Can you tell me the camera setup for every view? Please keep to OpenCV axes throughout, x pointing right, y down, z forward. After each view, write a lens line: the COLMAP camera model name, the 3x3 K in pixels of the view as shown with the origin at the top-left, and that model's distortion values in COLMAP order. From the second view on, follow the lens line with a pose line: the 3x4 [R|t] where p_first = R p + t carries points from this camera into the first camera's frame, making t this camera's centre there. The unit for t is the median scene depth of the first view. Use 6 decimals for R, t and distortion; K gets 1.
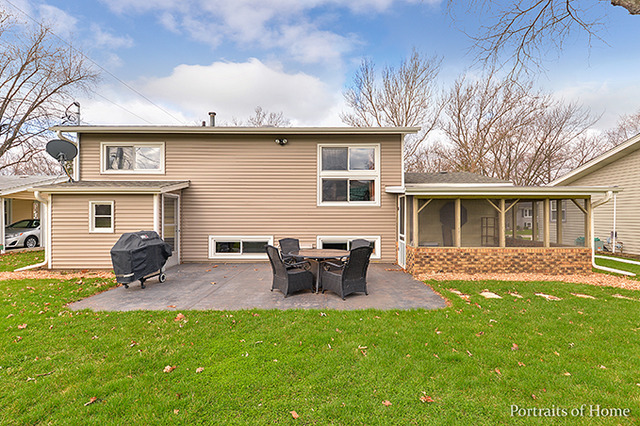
lens RADIAL K [[316.0, 0, 320.1], [0, 316.0, 220.4], [0, 0, 1]] dist [0.001747, 0.000138]
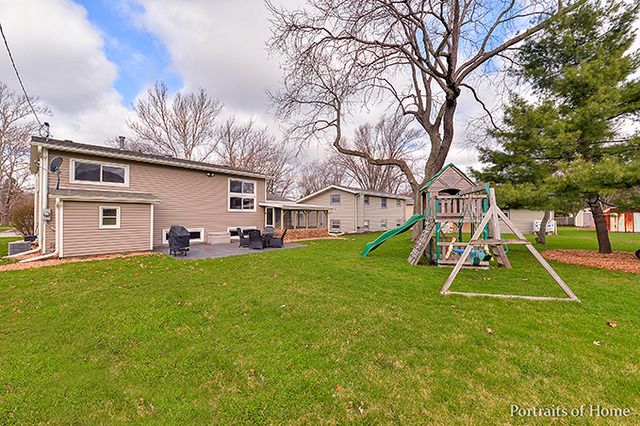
lens RADIAL K [[247.3, 0, 317.2], [0, 247.3, 215.2], [0, 0, 1]] dist [0.001870, 0.000015]
pose [[0.672337, 0.004172, 0.740233, -0.881456], [-0.001101, 0.999989, -0.004636, -0.016861], [-0.740244, 0.002302, 0.672334, -0.463603]]
